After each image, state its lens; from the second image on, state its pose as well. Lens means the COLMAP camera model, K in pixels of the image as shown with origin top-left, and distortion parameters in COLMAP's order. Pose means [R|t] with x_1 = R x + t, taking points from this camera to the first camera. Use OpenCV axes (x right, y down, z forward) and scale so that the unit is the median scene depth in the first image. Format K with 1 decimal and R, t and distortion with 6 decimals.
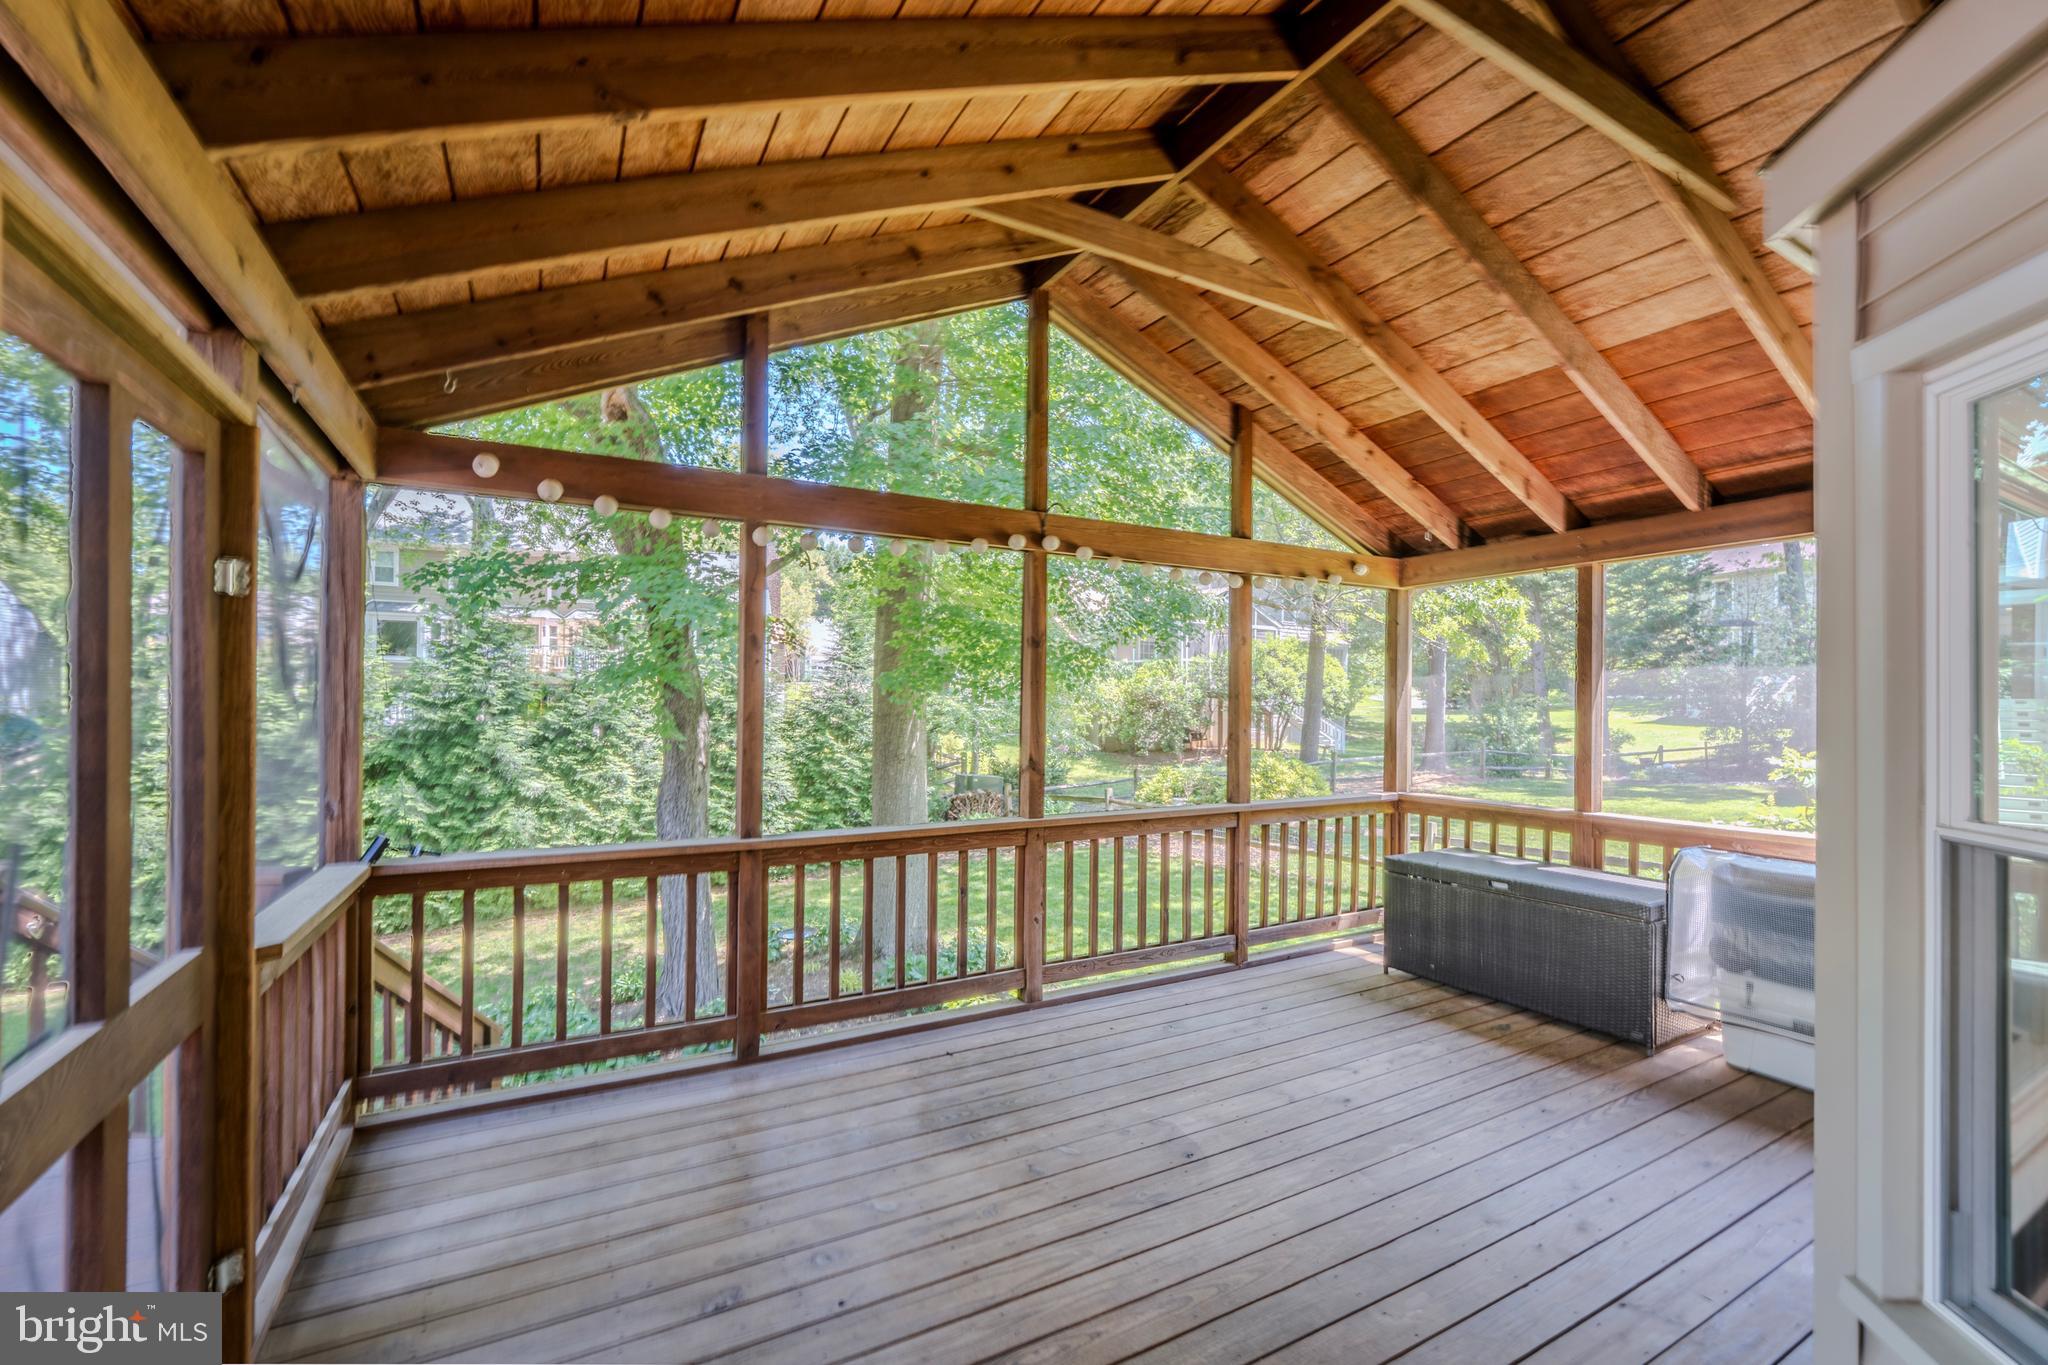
lens RADIAL K [[847.4, 0, 1009.5], [0, 847.4, 696.5], [0, 0, 1]] dist [-0.014245, -0.000141]
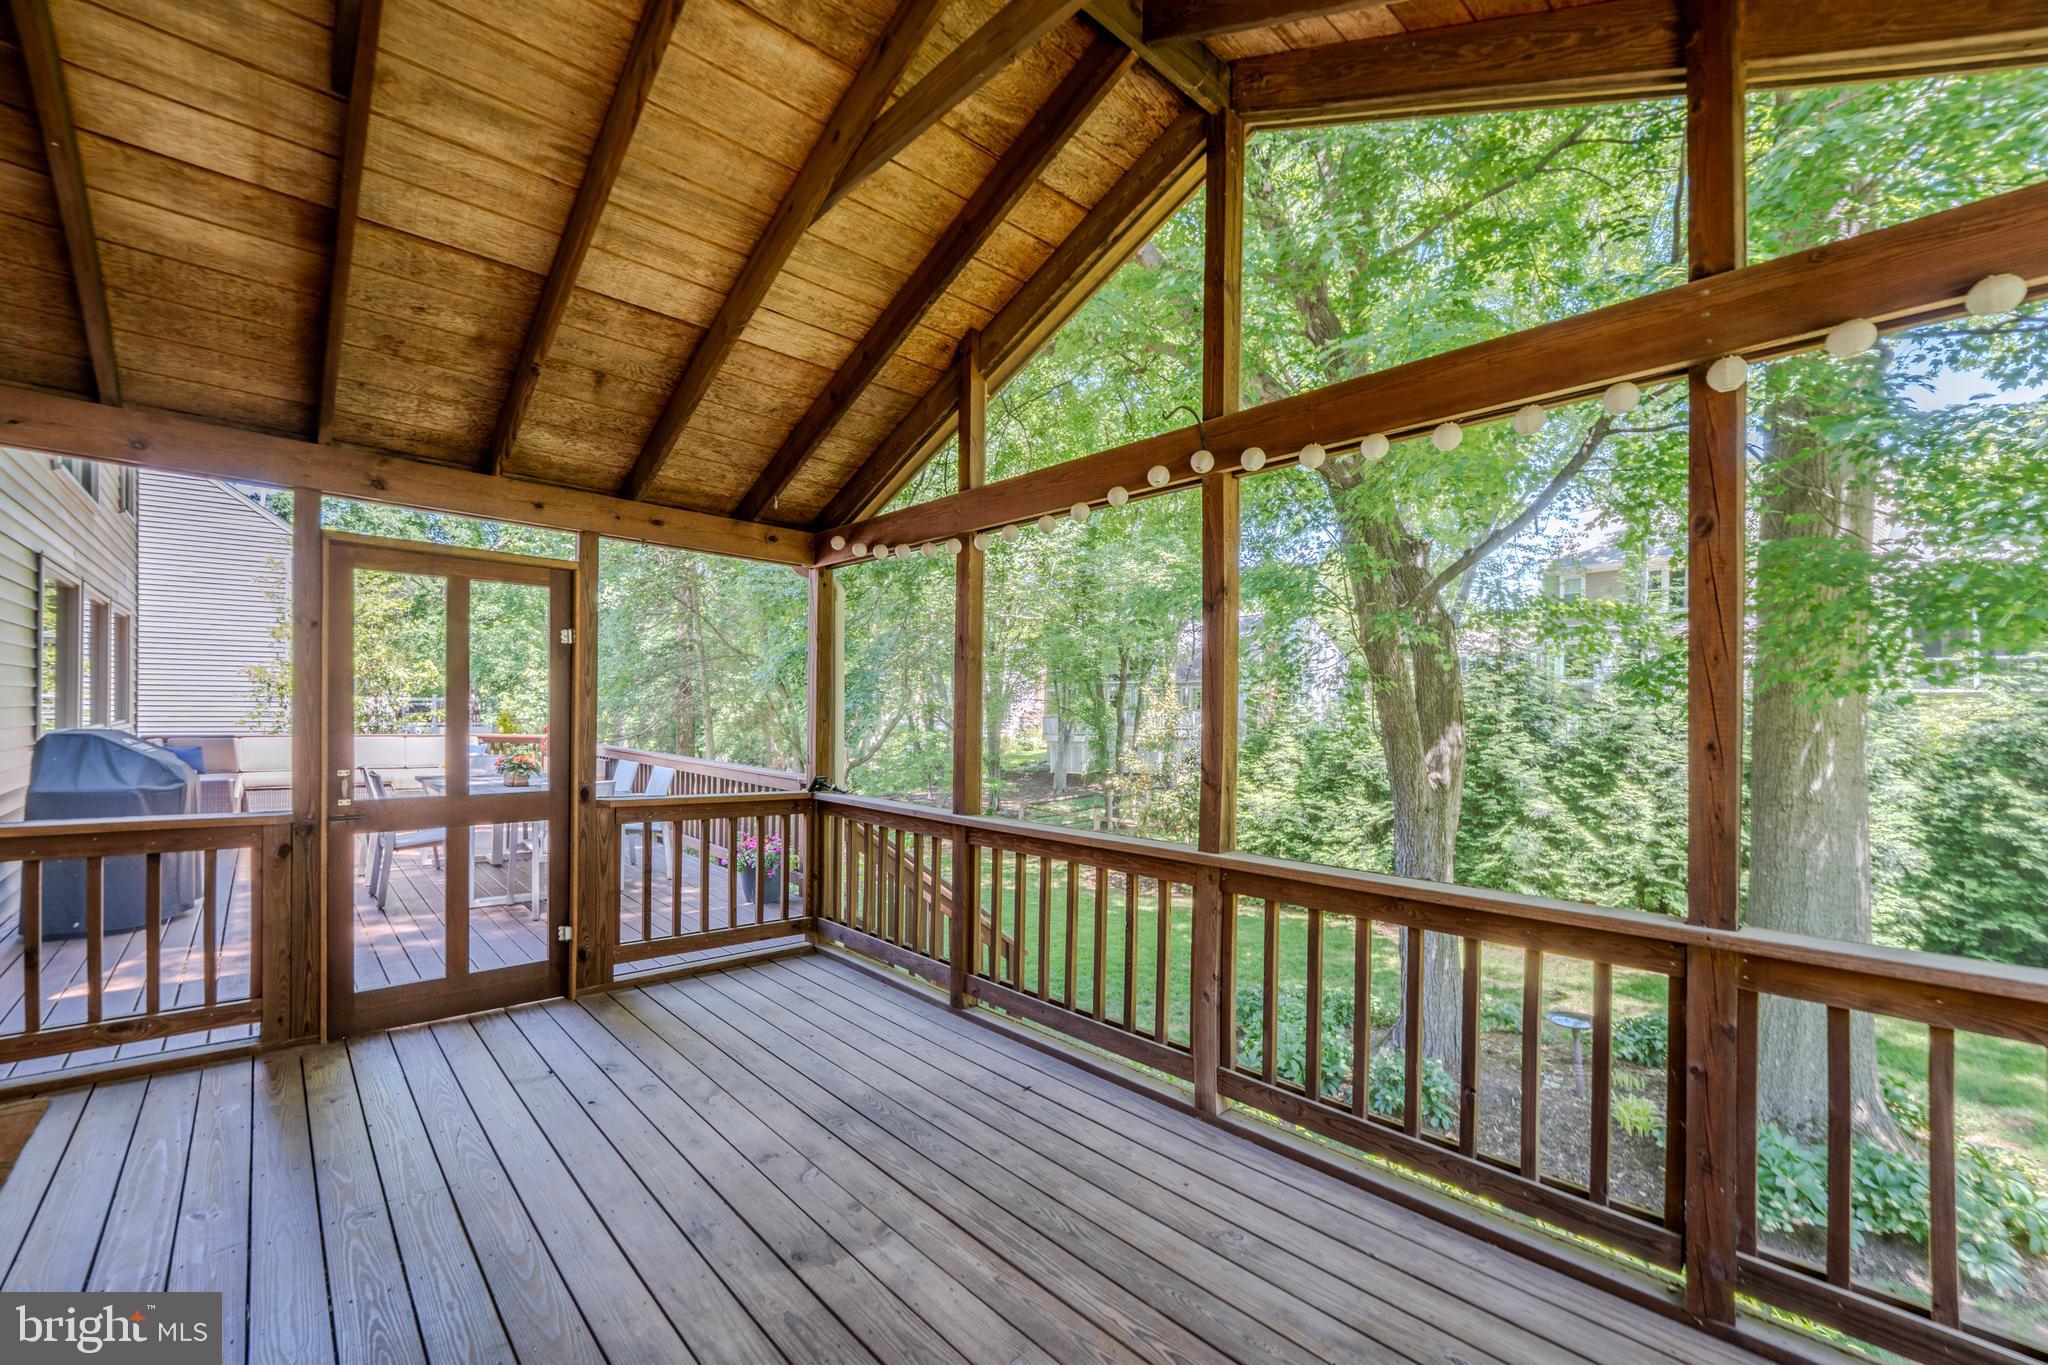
lens RADIAL K [[847.4, 0, 1029.7], [0, 847.4, 700.0], [0, 0, 1]] dist [-0.014245, -0.000141]
pose [[0.243059, -0.019203, -0.969821, 0.217788], [-0.006940, 0.999744, -0.021535, 0.010224], [0.969987, 0.011965, 0.242864, 0.215526]]
